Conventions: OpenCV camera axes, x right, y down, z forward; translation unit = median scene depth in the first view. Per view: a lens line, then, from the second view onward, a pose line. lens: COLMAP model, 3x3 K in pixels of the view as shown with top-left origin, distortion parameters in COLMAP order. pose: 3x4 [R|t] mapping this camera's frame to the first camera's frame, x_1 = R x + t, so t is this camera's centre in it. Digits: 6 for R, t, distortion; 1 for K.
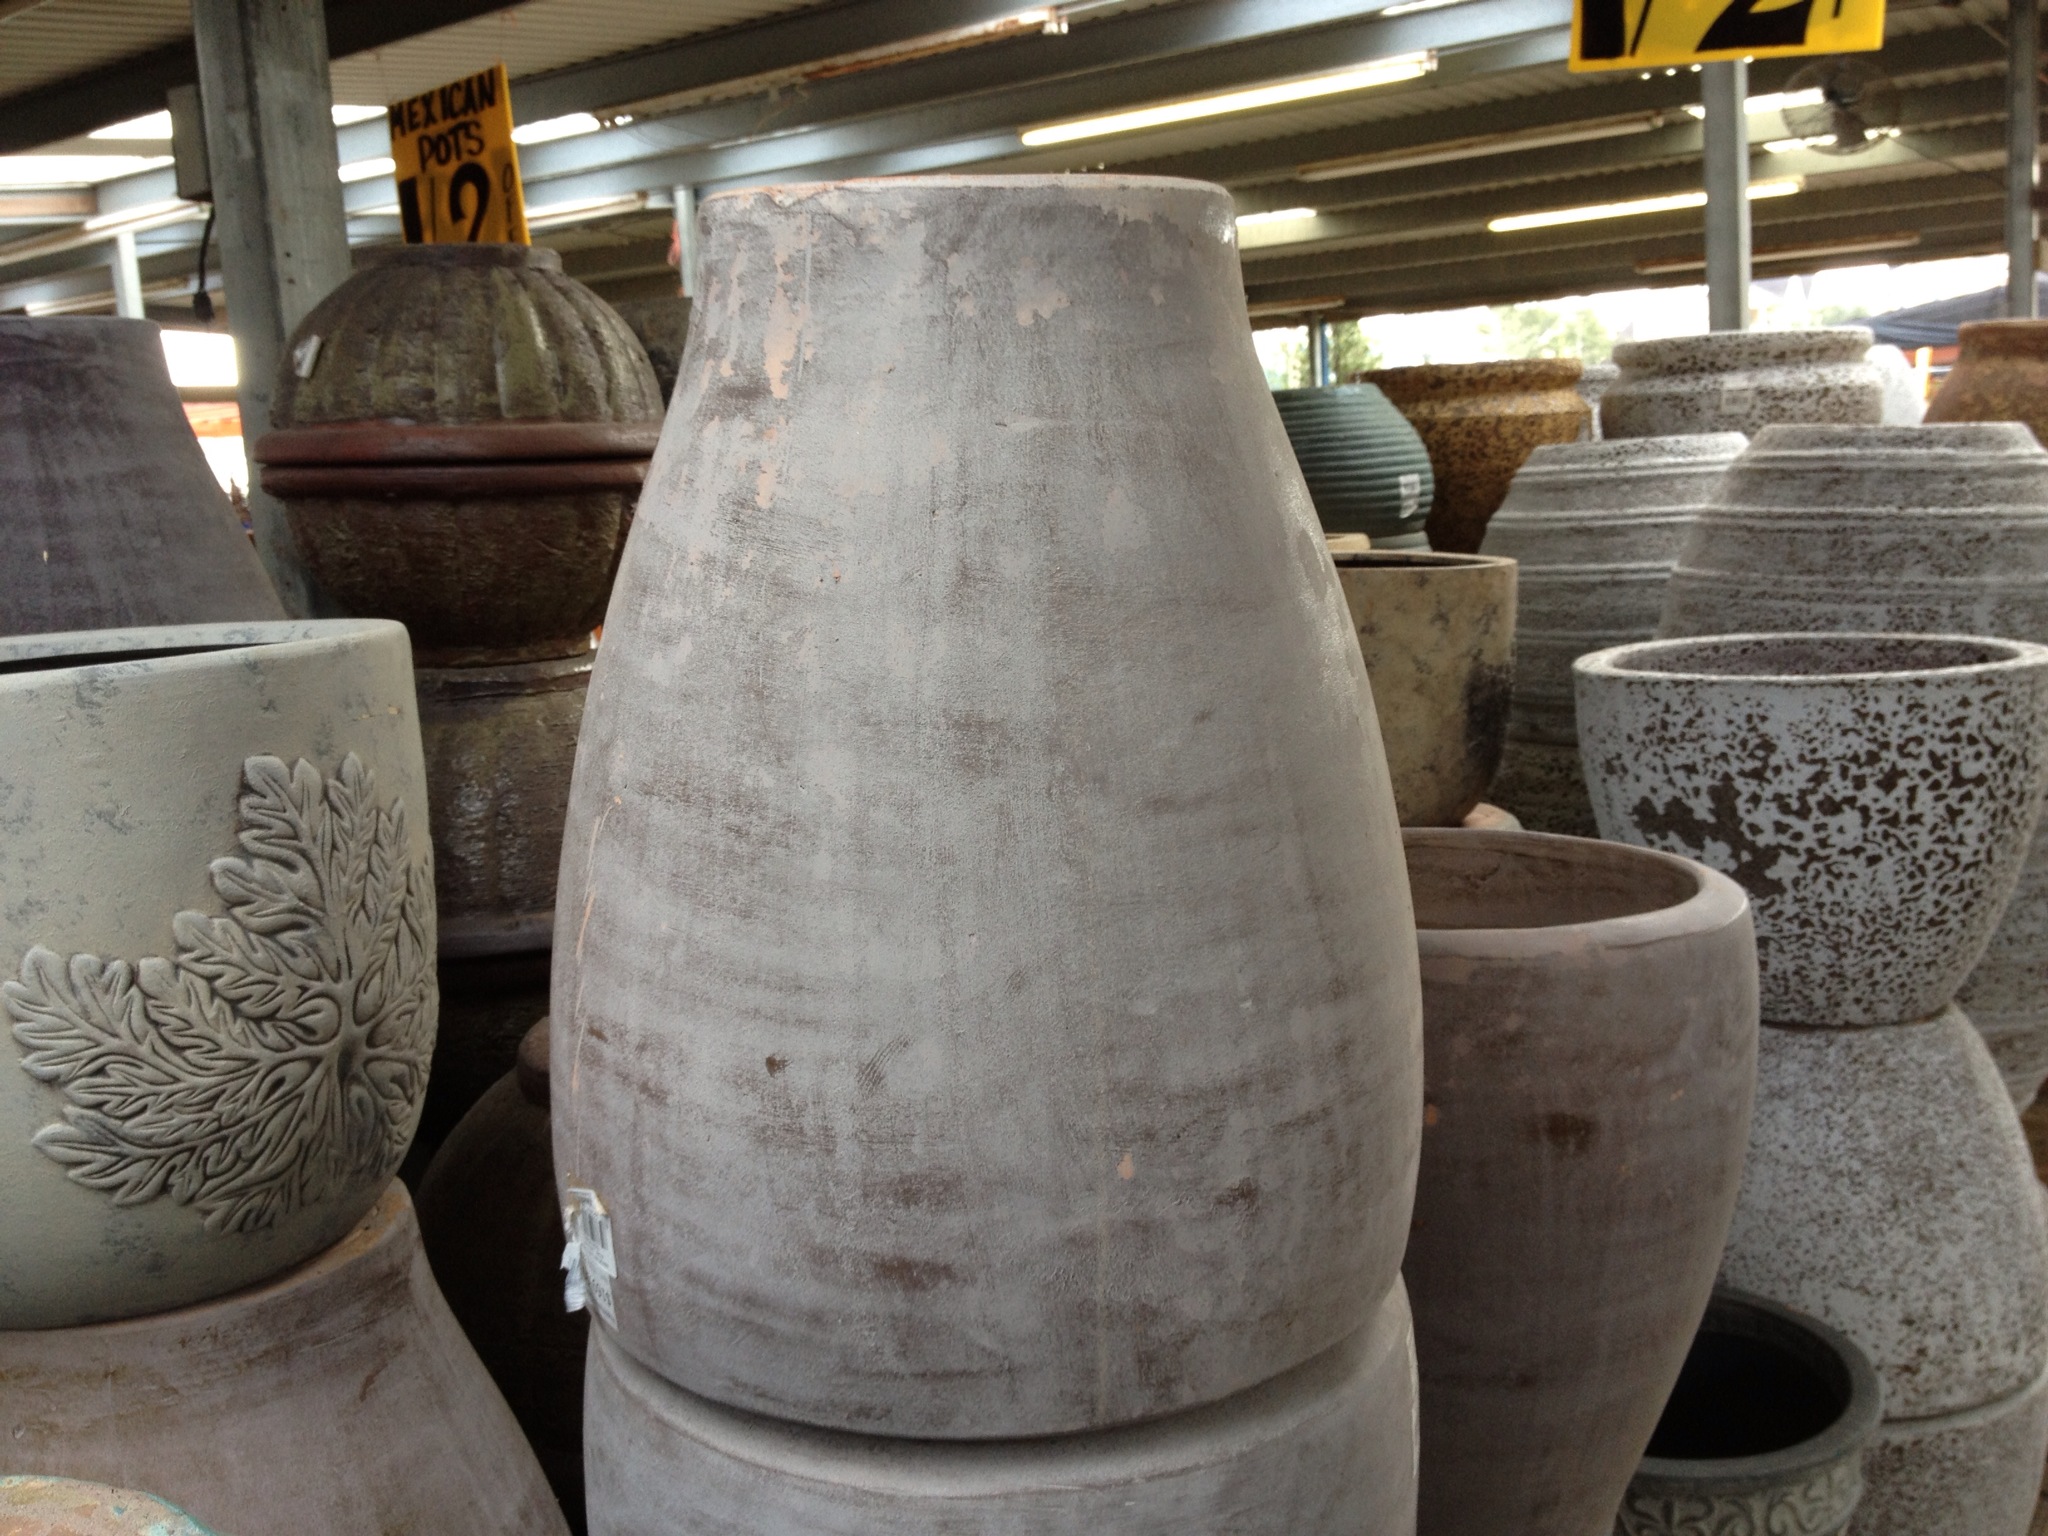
lens RADIAL K [[2059.8, 0, 1025.0], [0, 2059.8, 763.1], [0, 0, 1]] dist [0.021027, 0.000000]
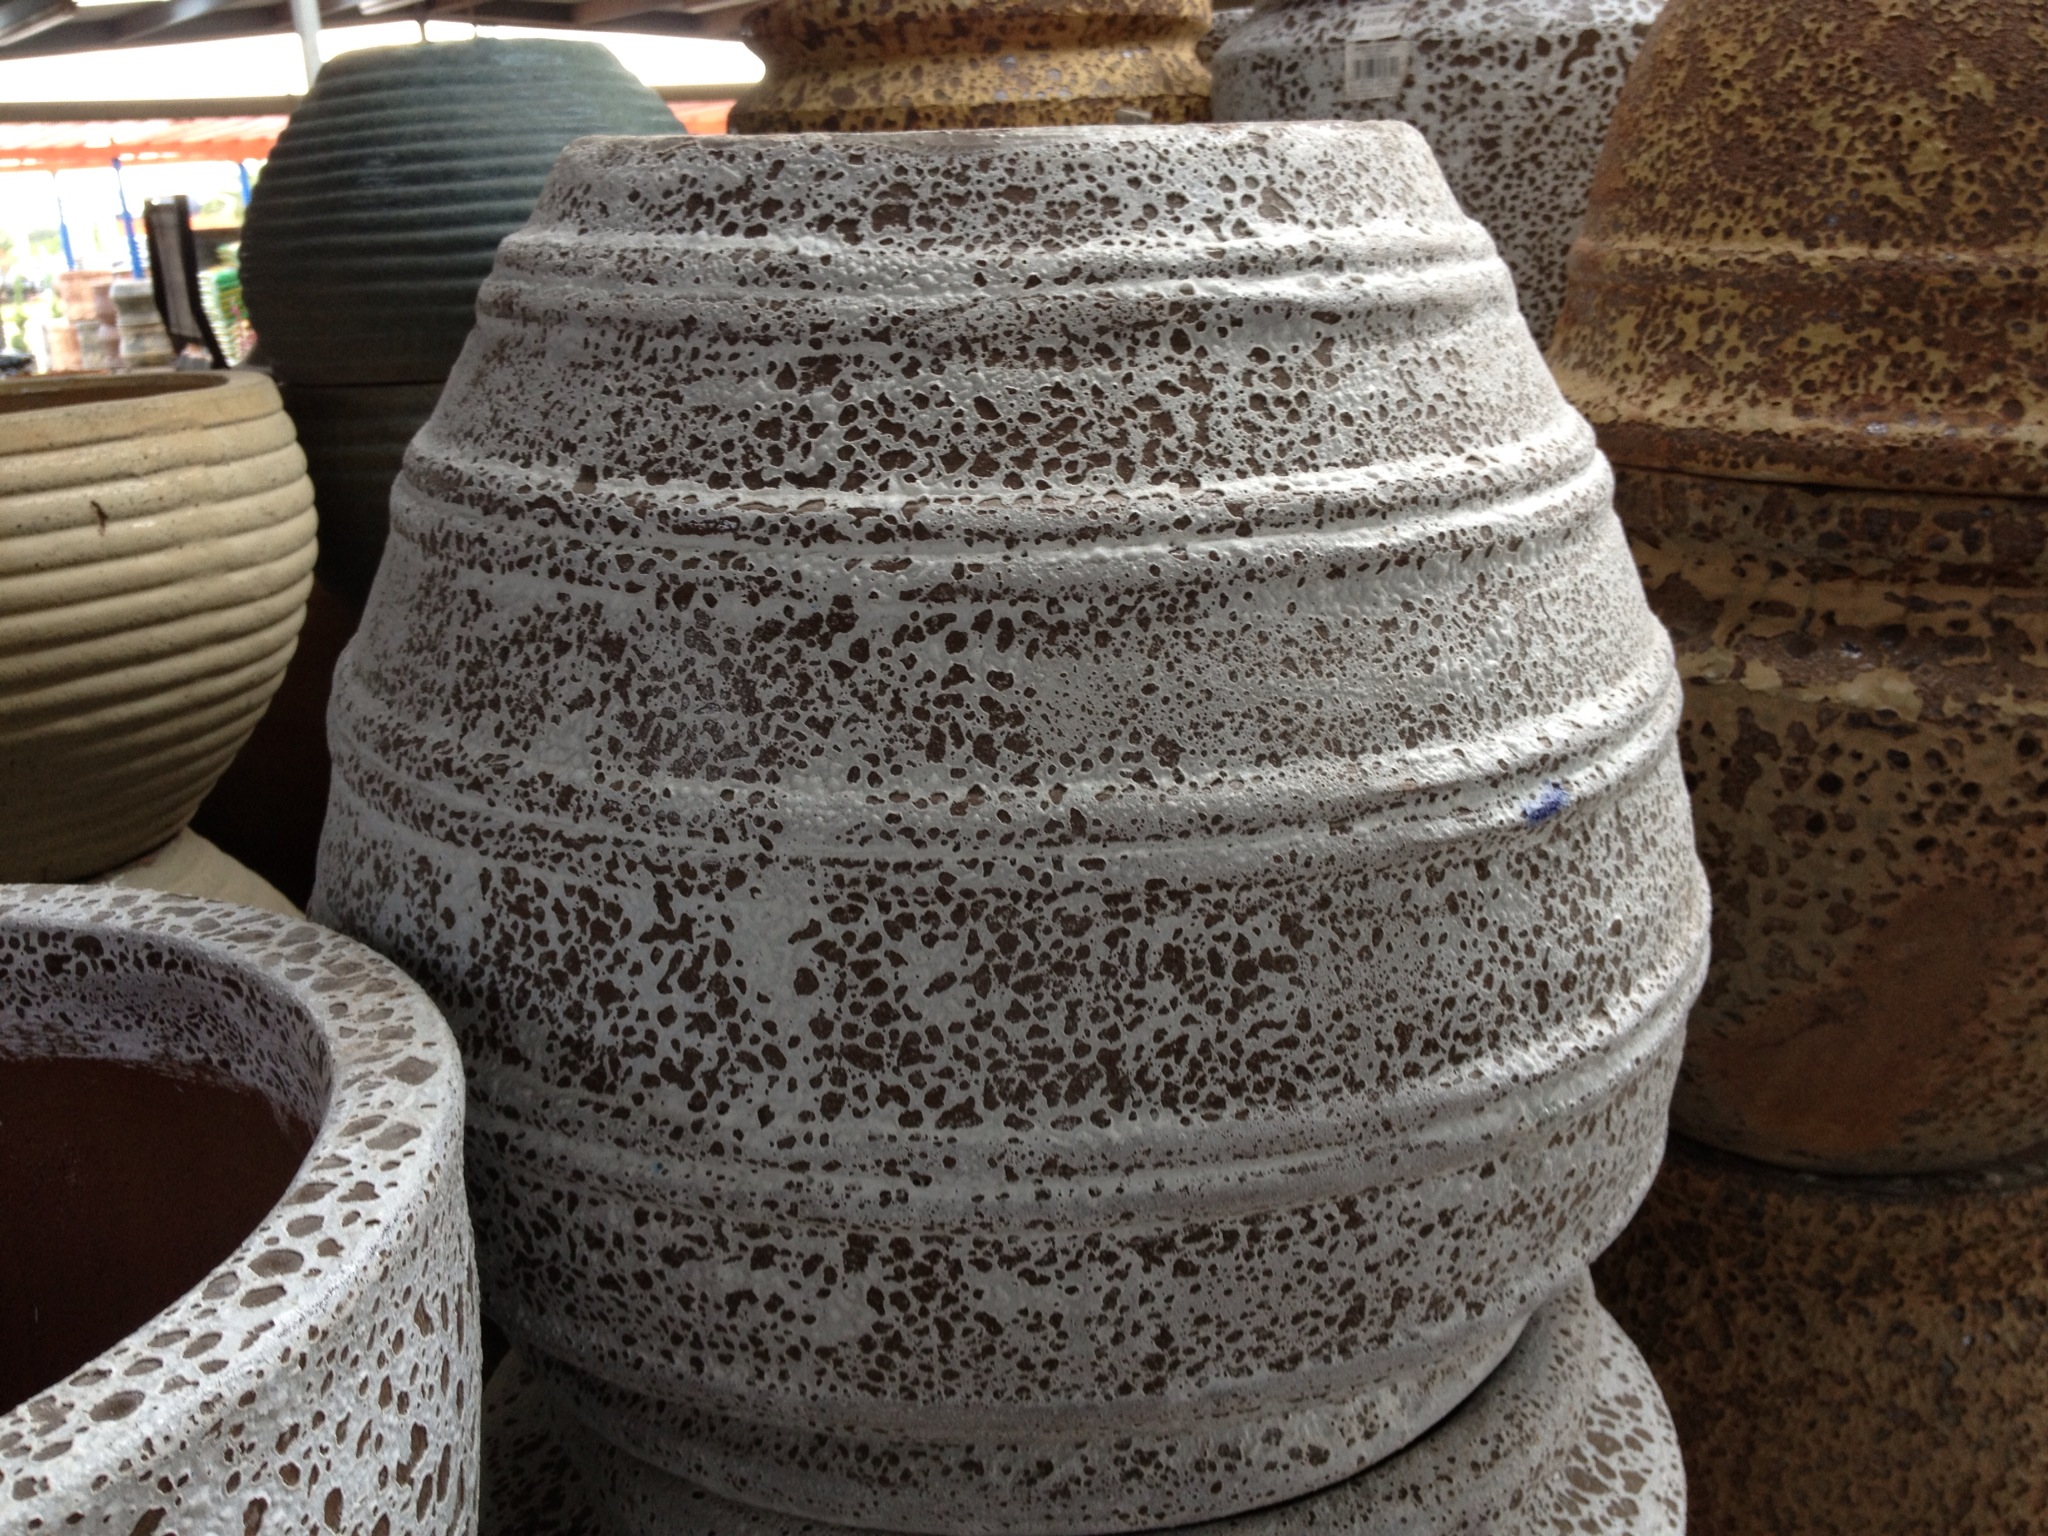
lens RADIAL K [[2059.8, 0, 1023.0], [0, 2059.8, 774.4], [0, 0, 1]] dist [0.021027, 0.000000]
pose [[0.962316, 0.078670, -0.260305, 0.547844], [-0.040342, 0.987948, 0.149440, -0.127563], [0.268924, -0.133307, 0.953892, 0.768863]]
